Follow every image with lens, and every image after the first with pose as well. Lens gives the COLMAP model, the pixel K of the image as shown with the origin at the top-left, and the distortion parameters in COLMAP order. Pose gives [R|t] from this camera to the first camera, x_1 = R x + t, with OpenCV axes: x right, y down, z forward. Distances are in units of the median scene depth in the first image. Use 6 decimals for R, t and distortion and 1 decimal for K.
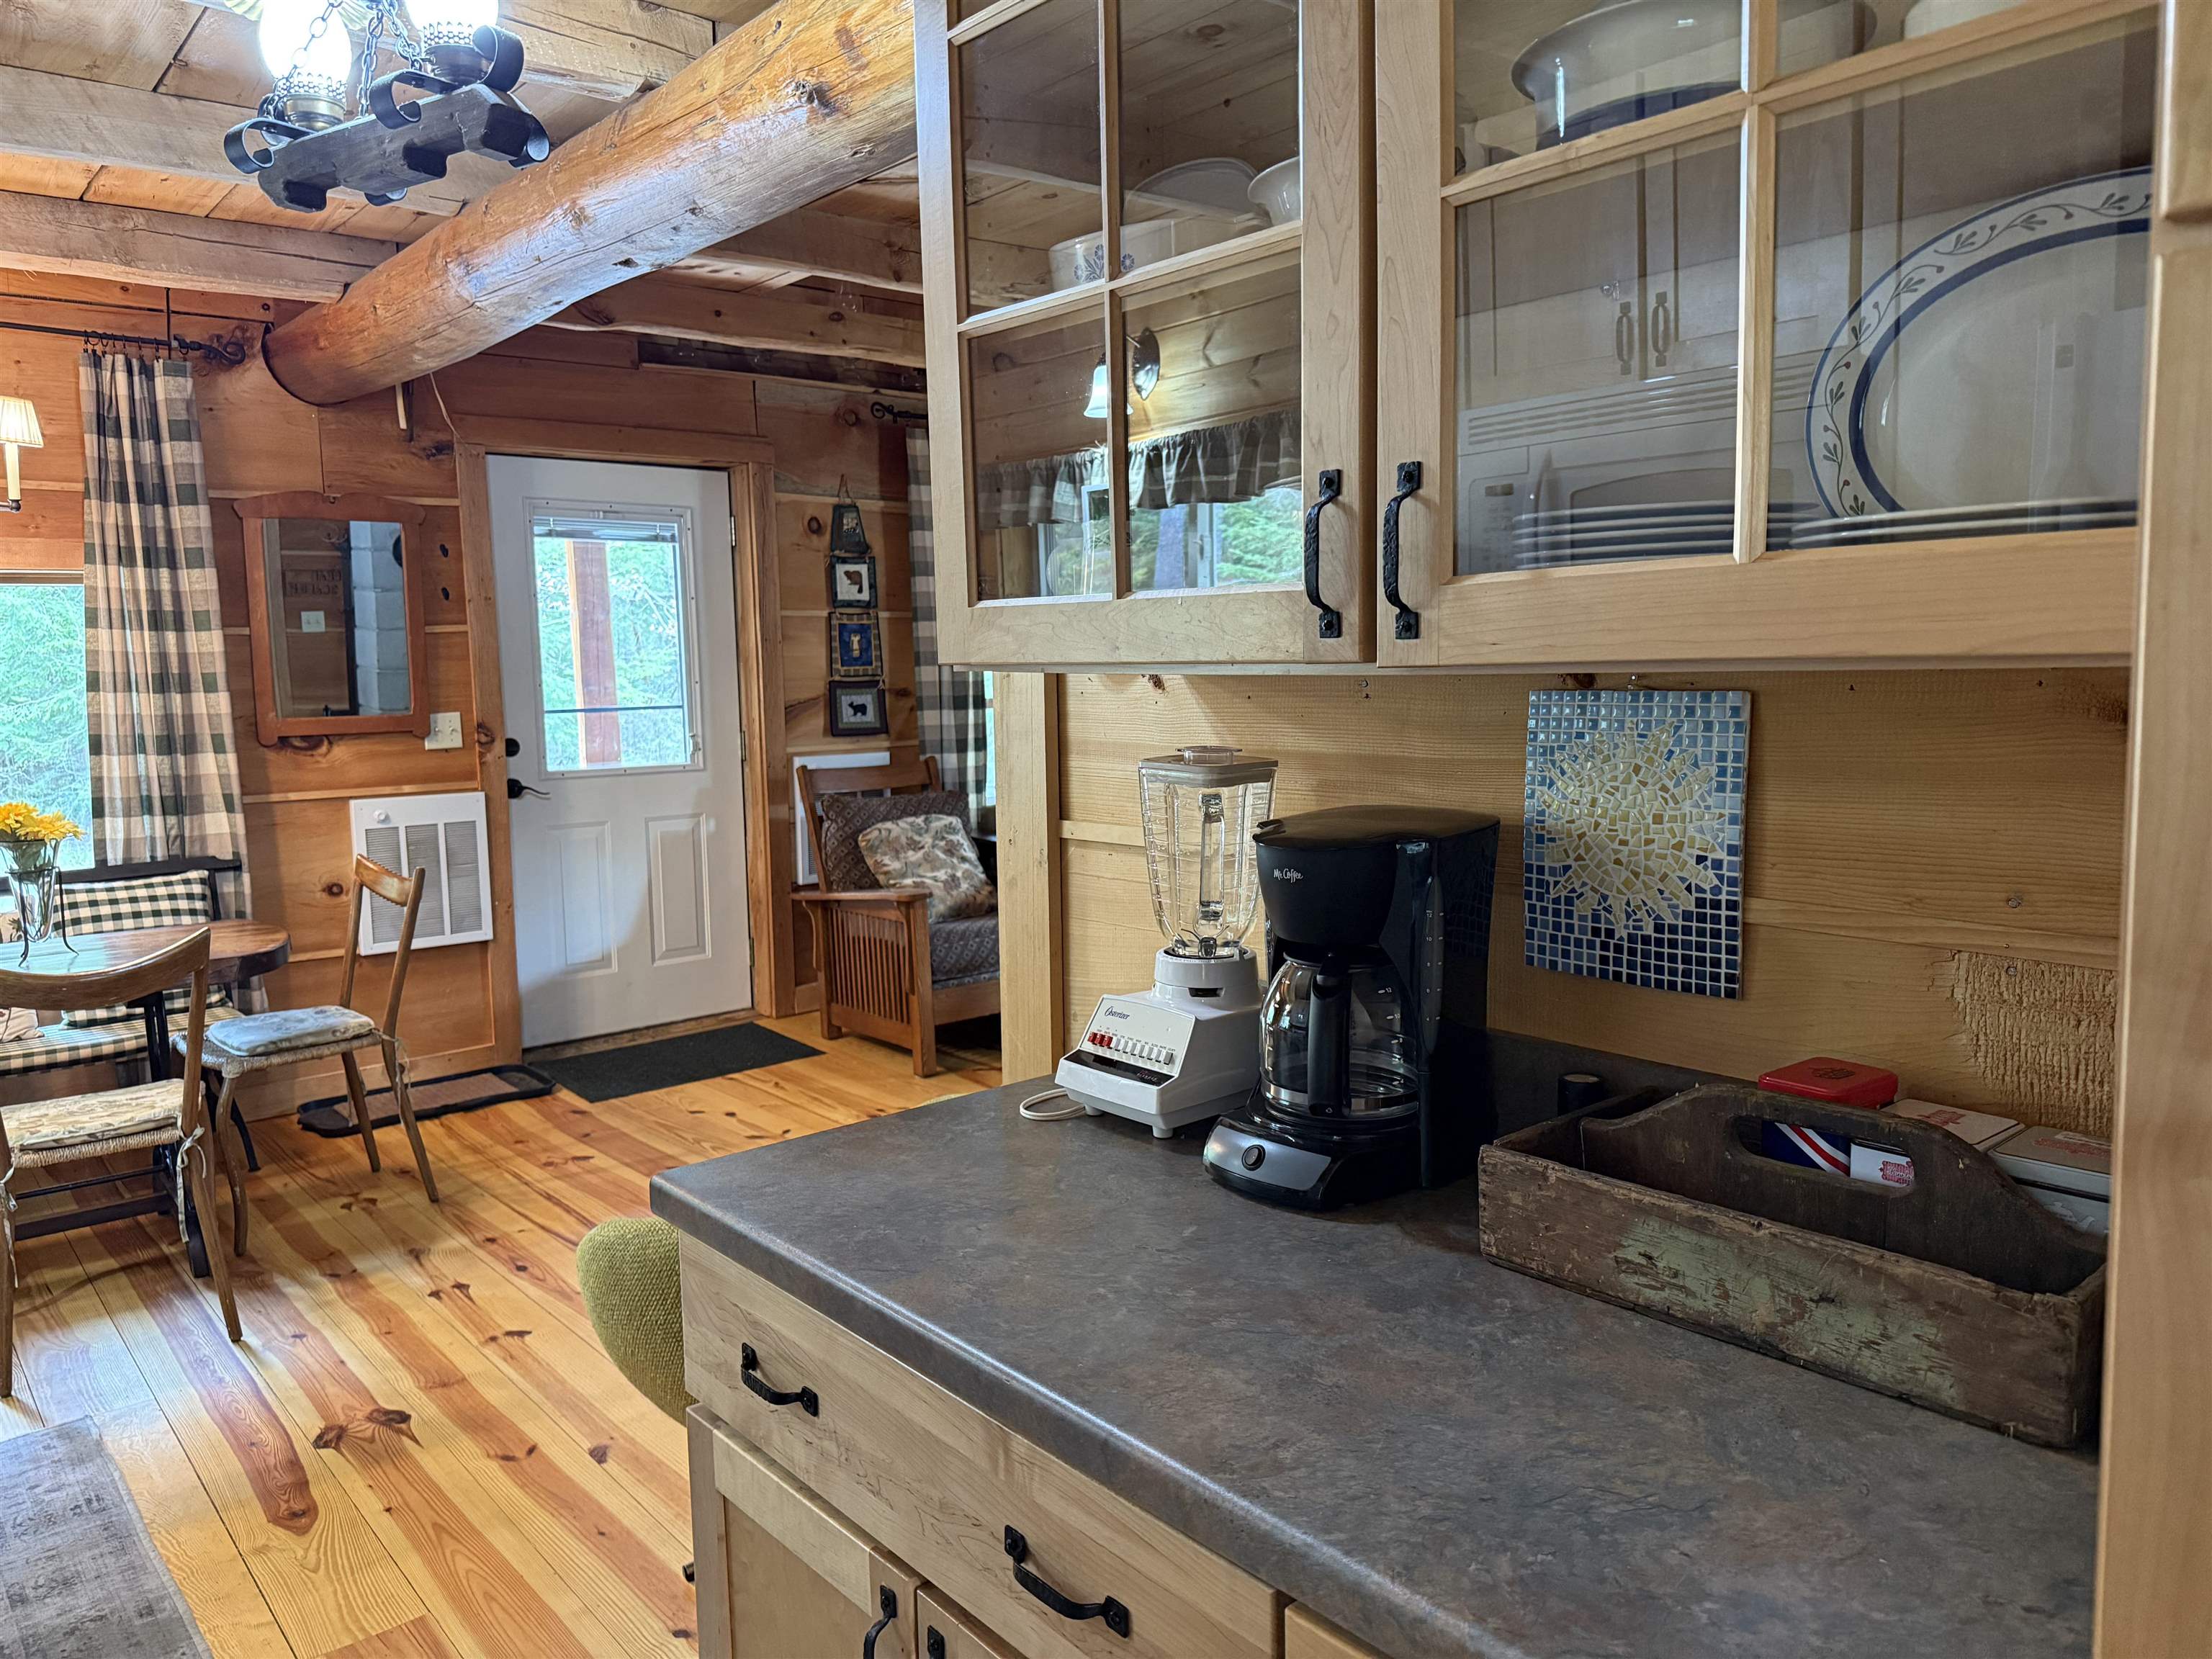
lens RADIAL K [[1549.2, 0, 1127.7], [0, 1549.2, 821.0], [0, 0, 1]] dist [0.009216, -0.034609]
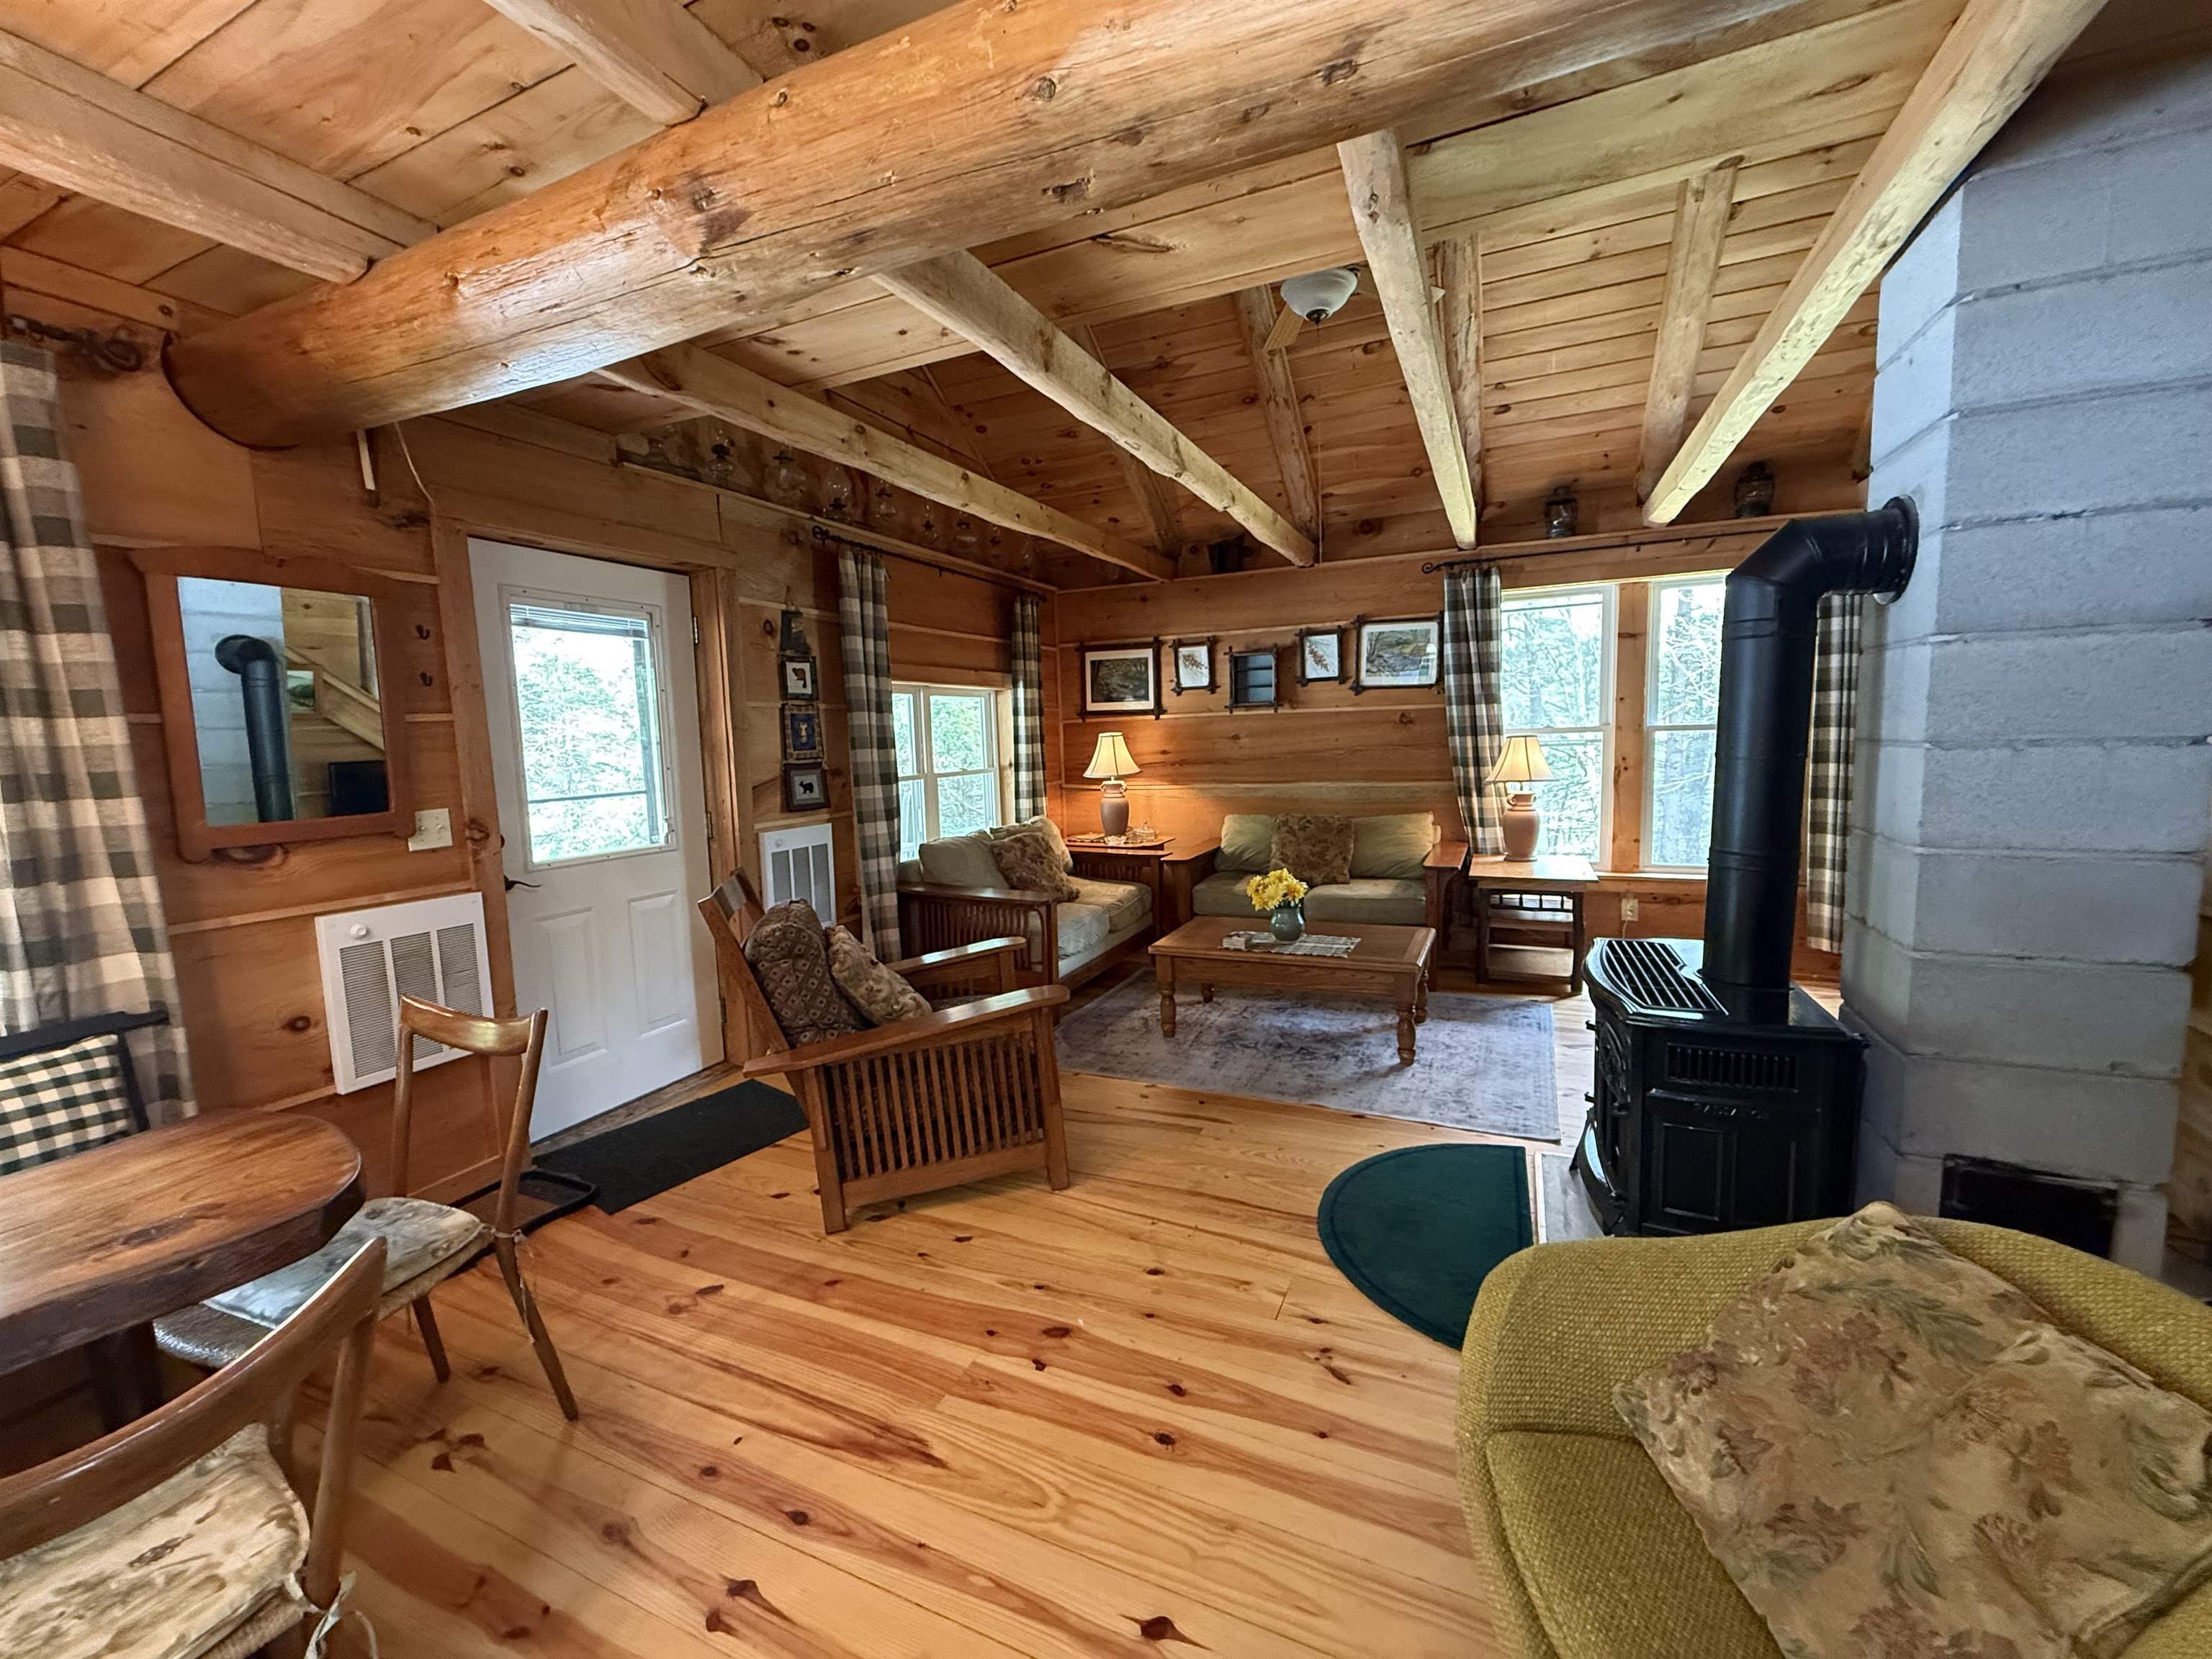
lens RADIAL K [[882.3, 0, 1103.8], [0, 882.3, 822.7], [0, 0, 1]] dist [-0.006071, 0.002966]
pose [[0.913576, -0.056673, 0.402701, -0.305588], [0.064260, 0.997919, -0.005342, -0.035775], [-0.401560, 0.030757, 0.915316, 0.390167]]
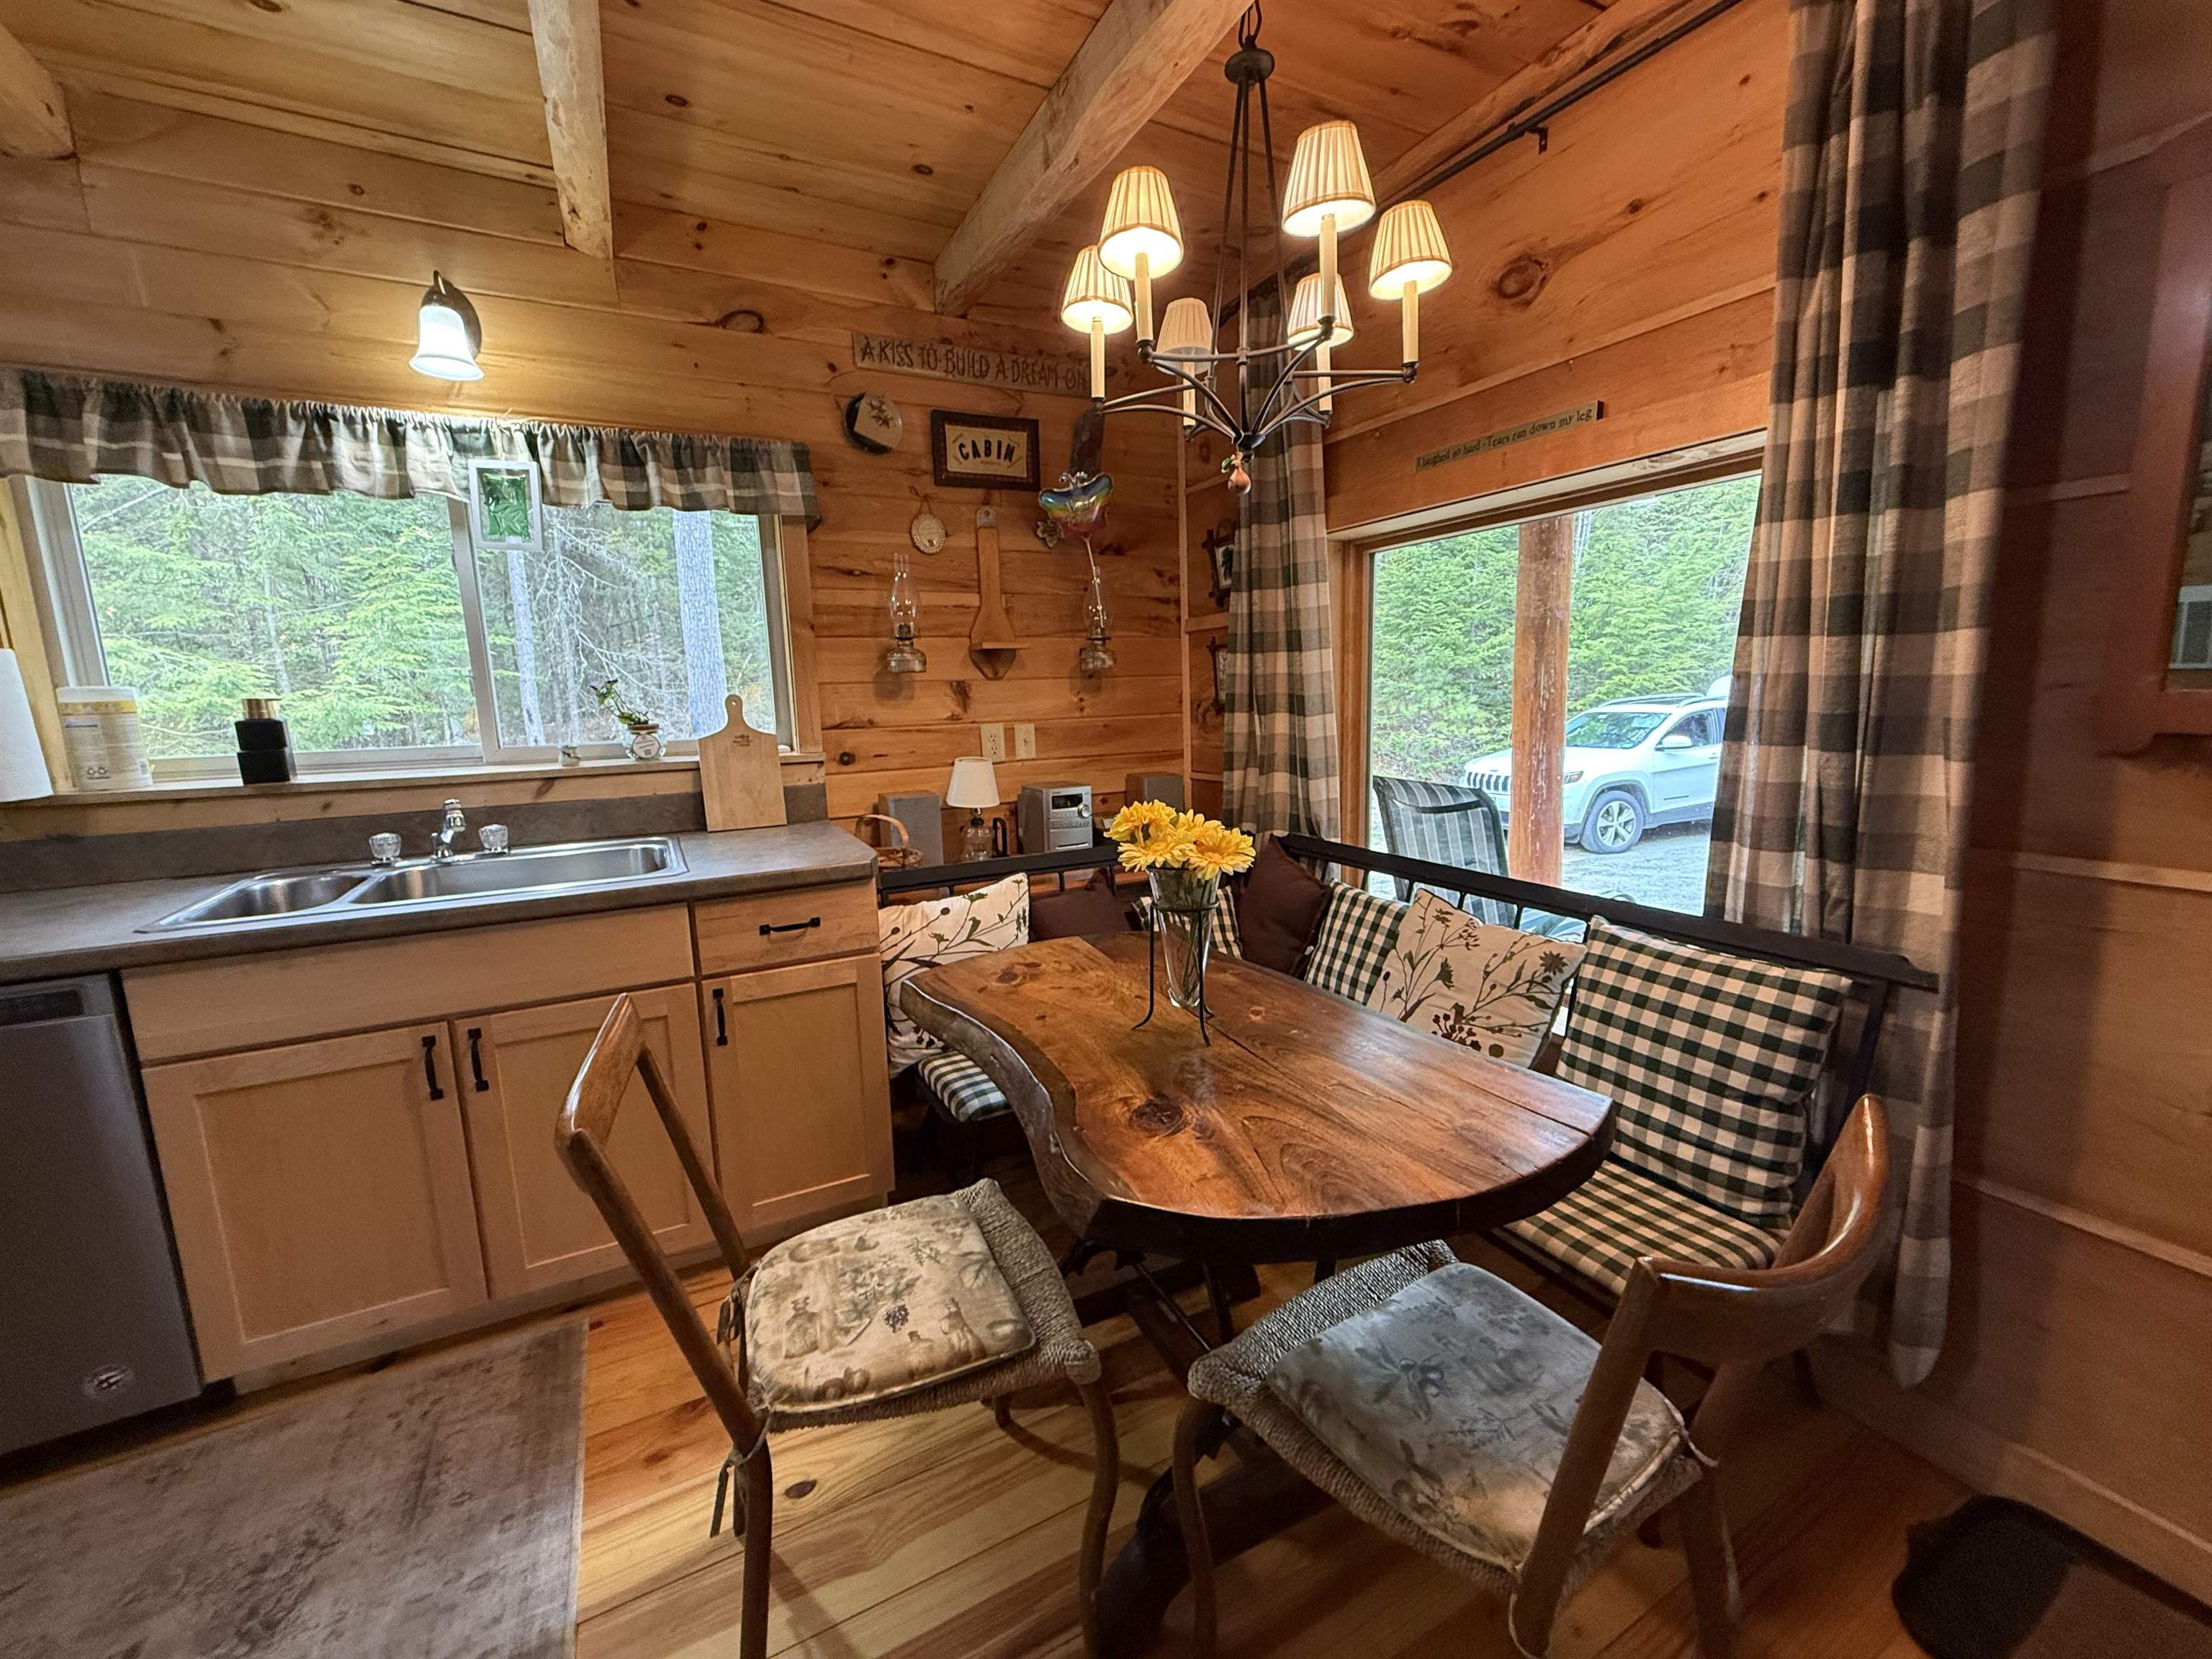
lens RADIAL K [[882.3, 0, 1101.1], [0, 882.3, 834.0], [0, 0, 1]] dist [-0.006071, 0.002966]
pose [[-0.225870, 0.180968, -0.957201, -0.248755], [-0.077827, 0.976100, 0.202906, -0.053671], [0.971044, 0.120327, -0.206388, 0.770637]]
